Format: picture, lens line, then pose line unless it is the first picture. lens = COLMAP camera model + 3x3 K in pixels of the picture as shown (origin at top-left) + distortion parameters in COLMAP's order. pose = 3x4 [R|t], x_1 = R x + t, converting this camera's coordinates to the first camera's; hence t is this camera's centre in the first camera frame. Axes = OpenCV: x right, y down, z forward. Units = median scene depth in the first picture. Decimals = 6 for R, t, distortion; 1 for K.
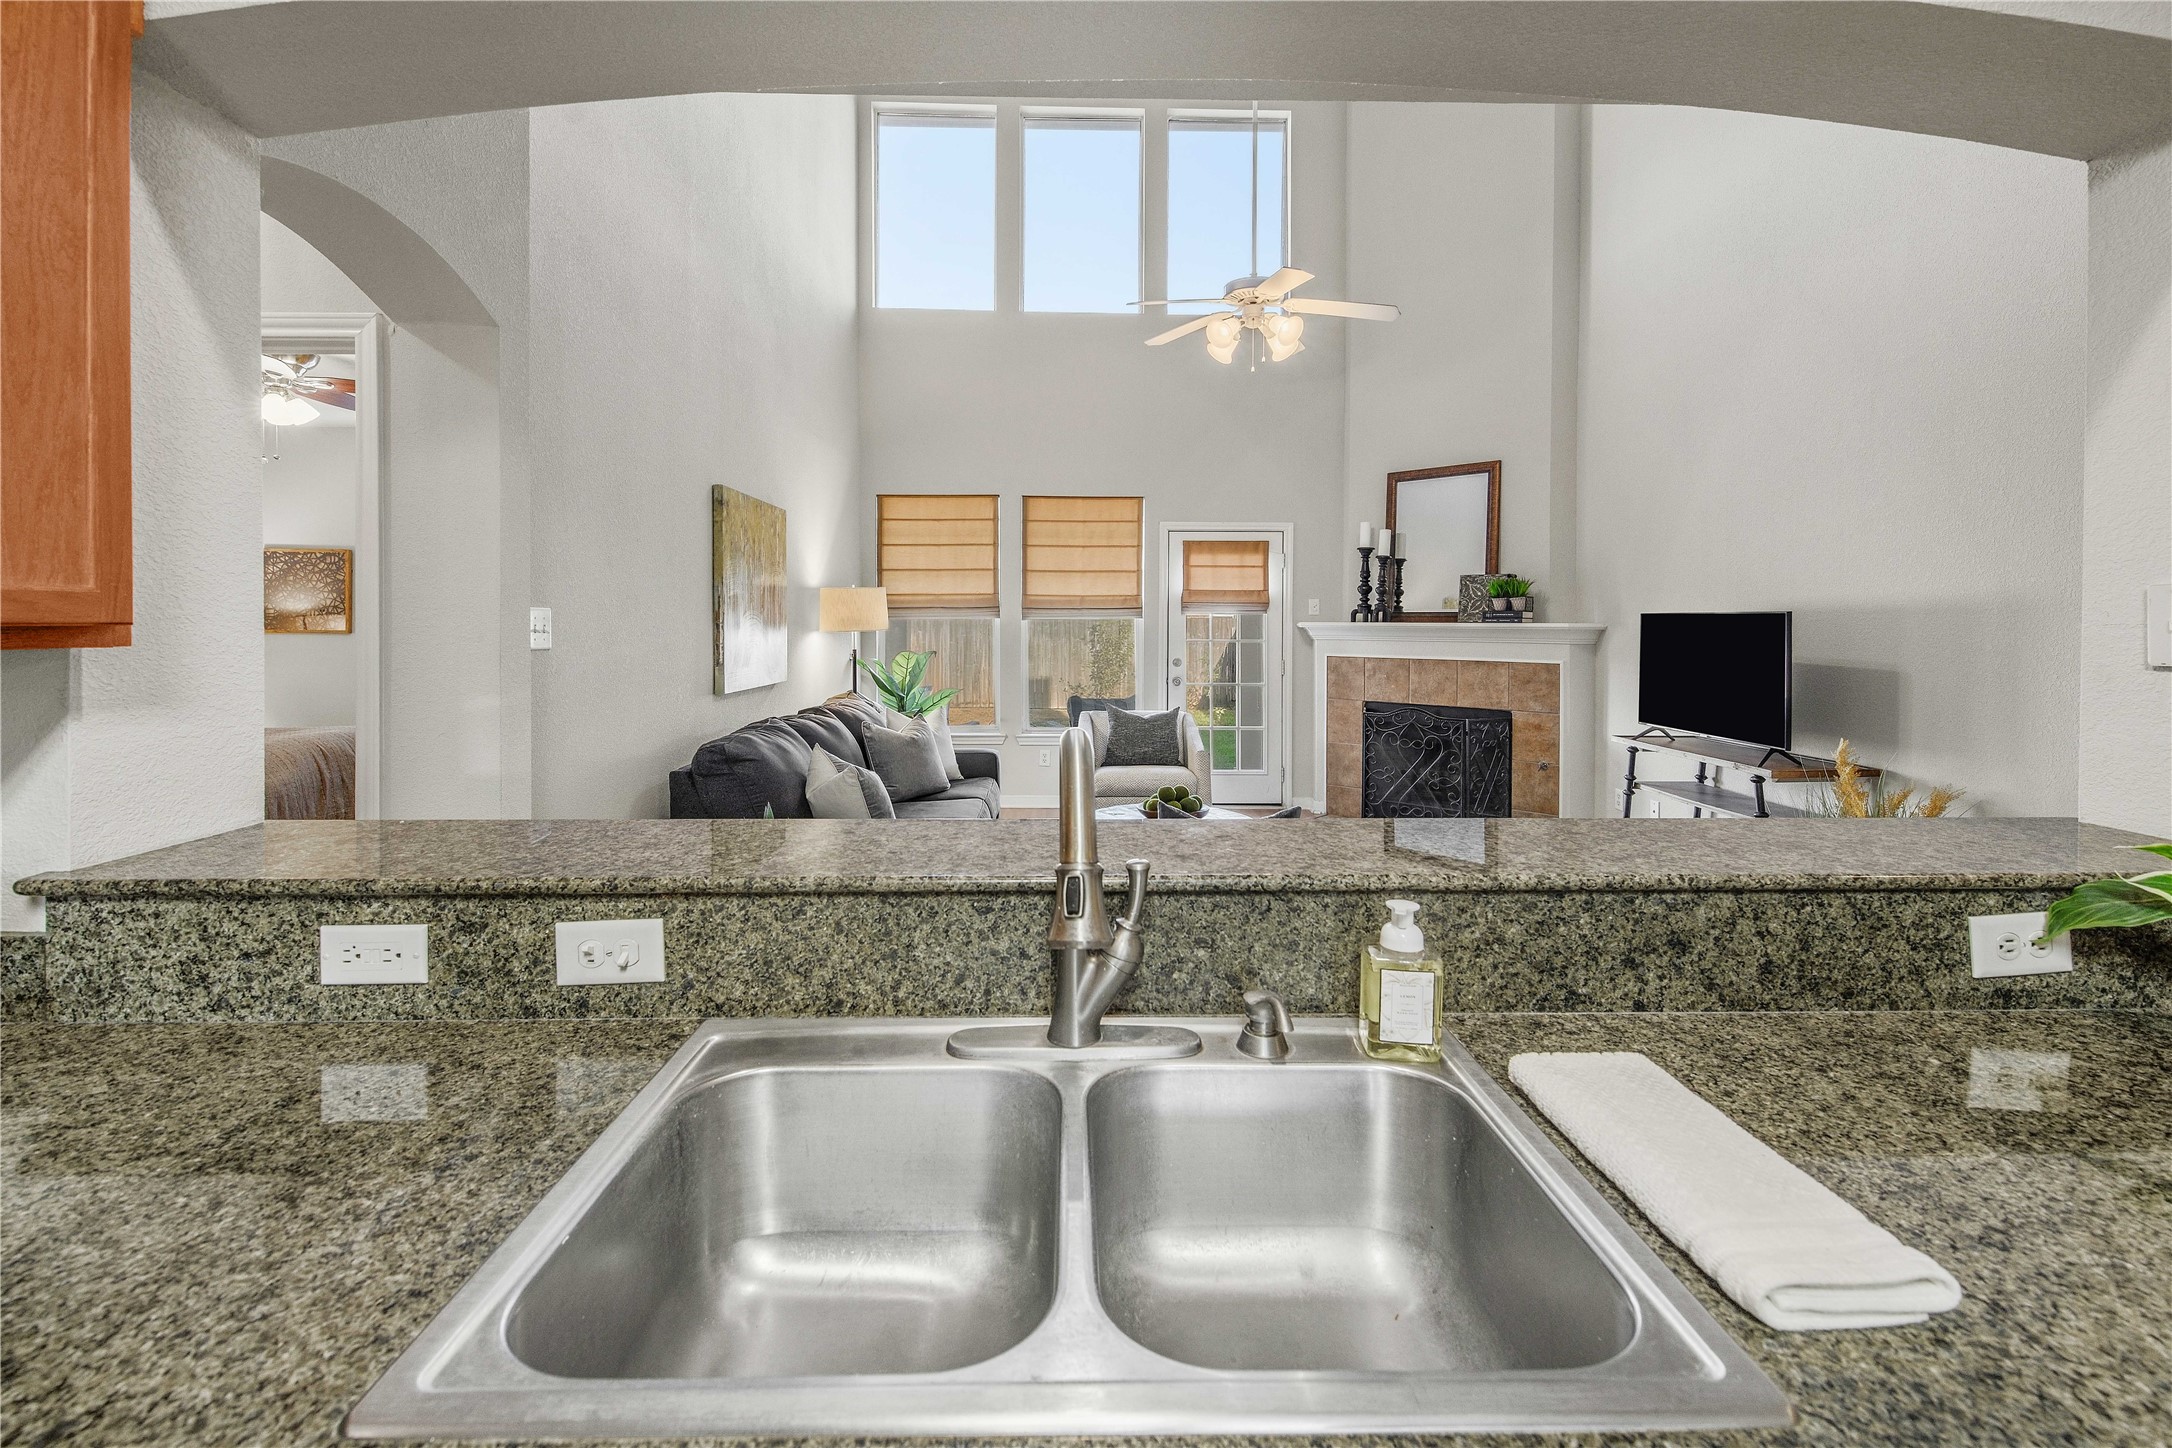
lens RADIAL K [[869.5, 0, 1058.2], [0, 869.5, 641.4], [0, 0, 1]] dist [0.009409, -0.000036]
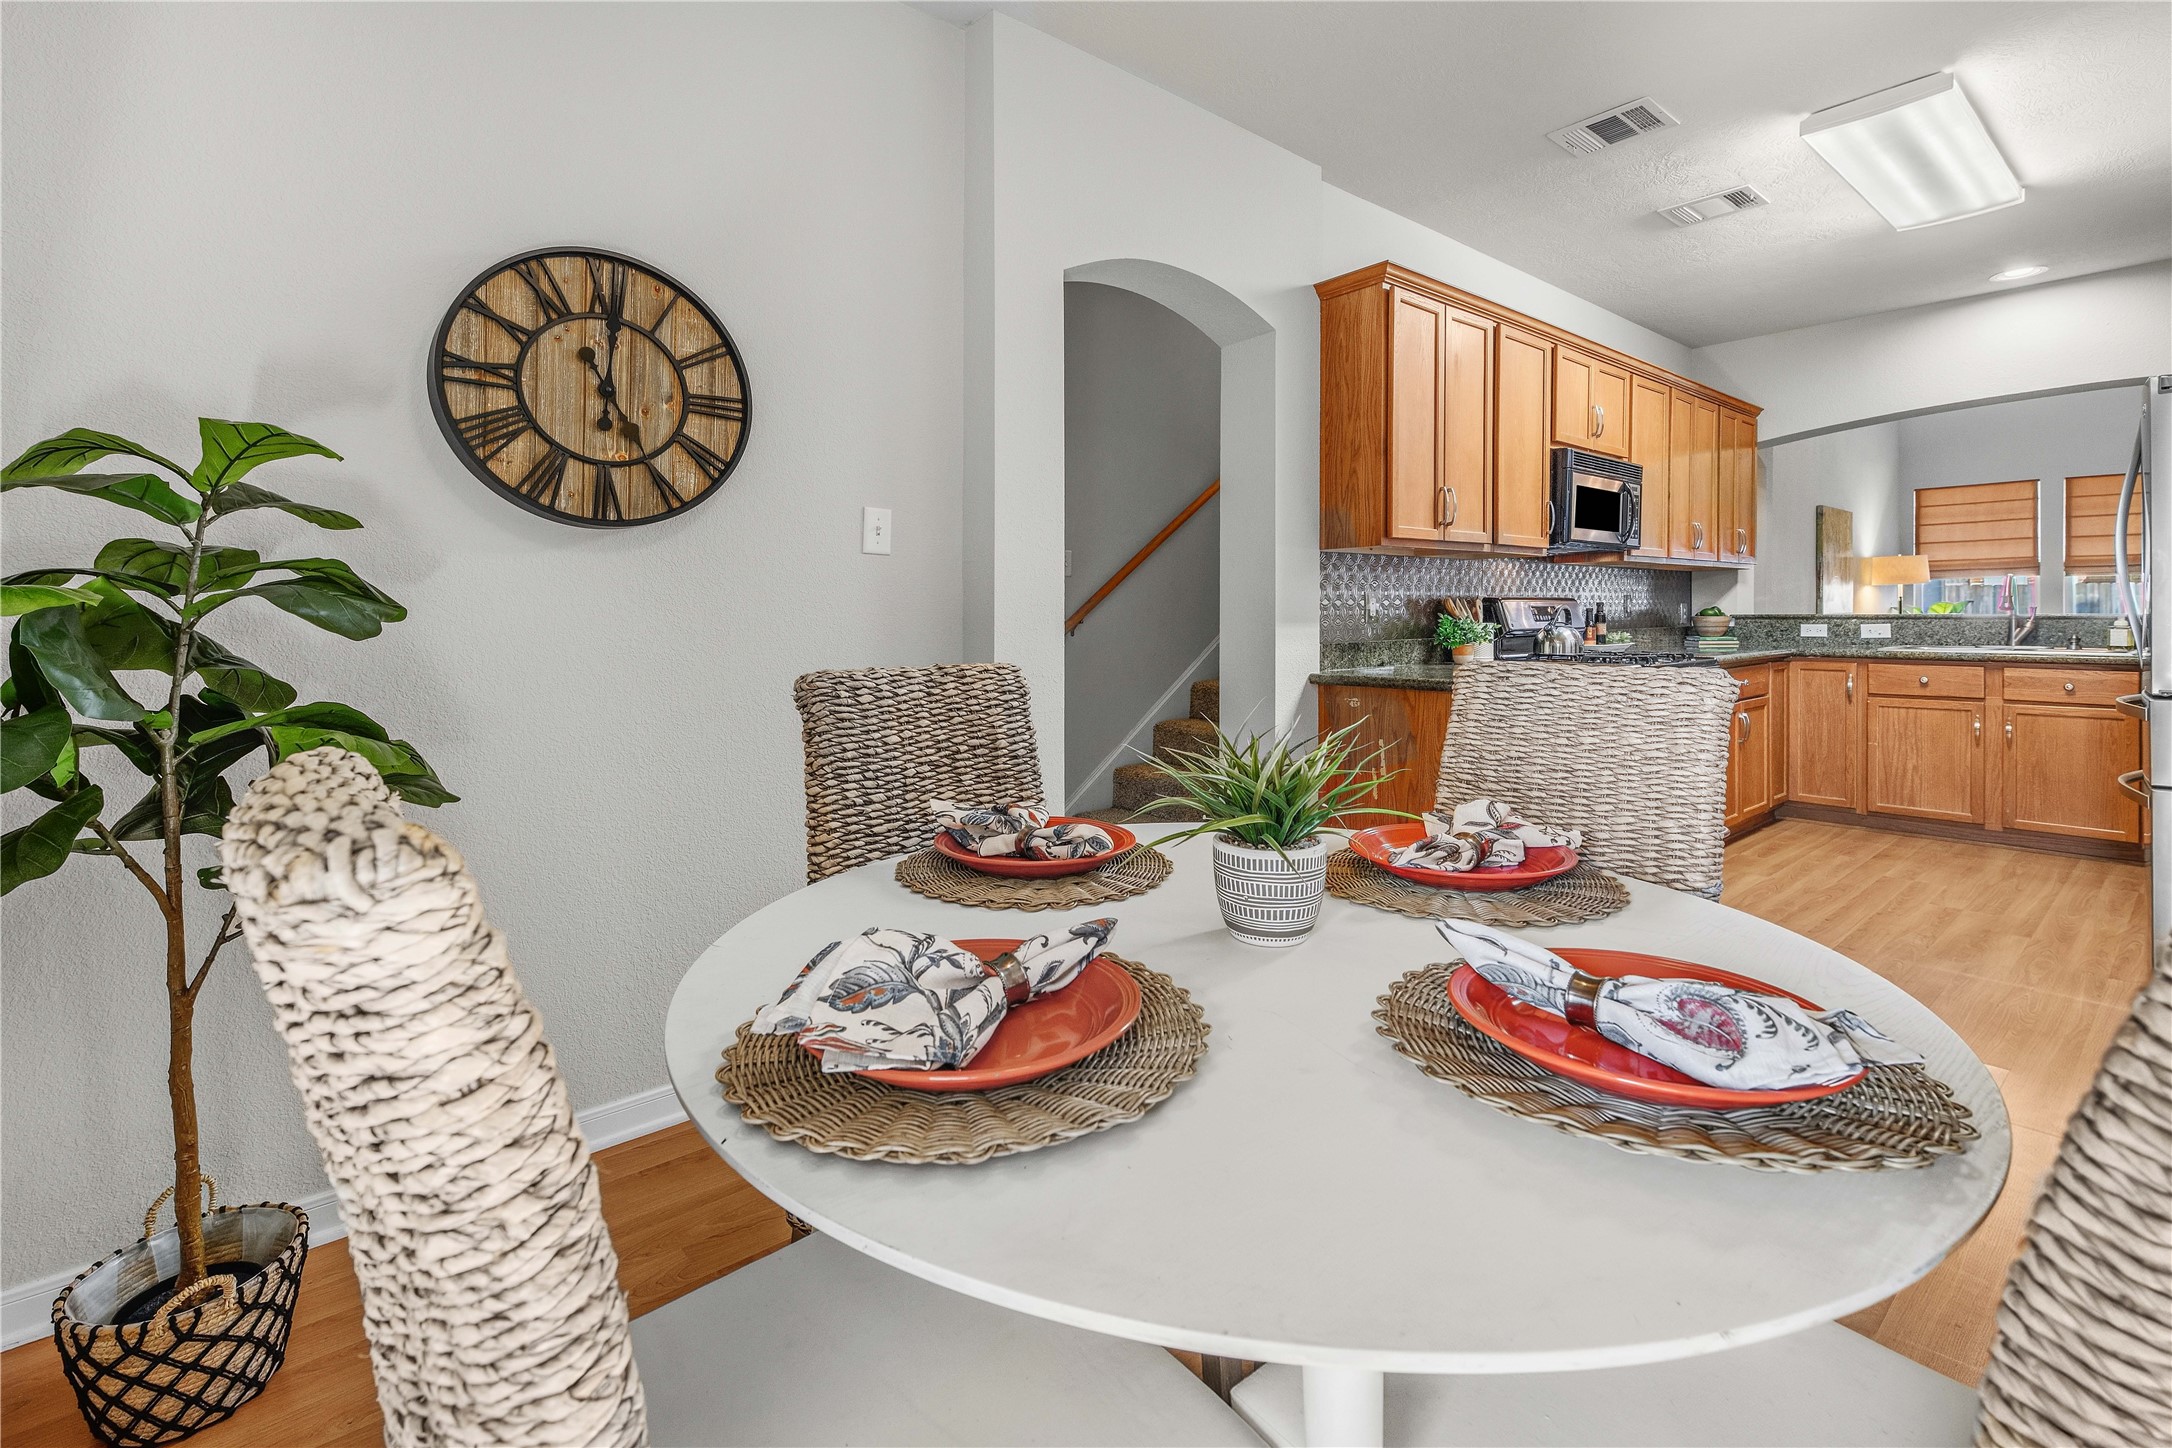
lens RADIAL K [[850.6, 0, 1138.9], [0, 850.6, 623.6], [0, 0, 1]] dist [0.000645, -0.009774]
pose [[0.606080, 0.002829, -0.795399, 0.133103], [-0.010900, 0.999929, -0.004749, 0.075602], [0.795329, 0.011549, 0.606068, -0.941173]]
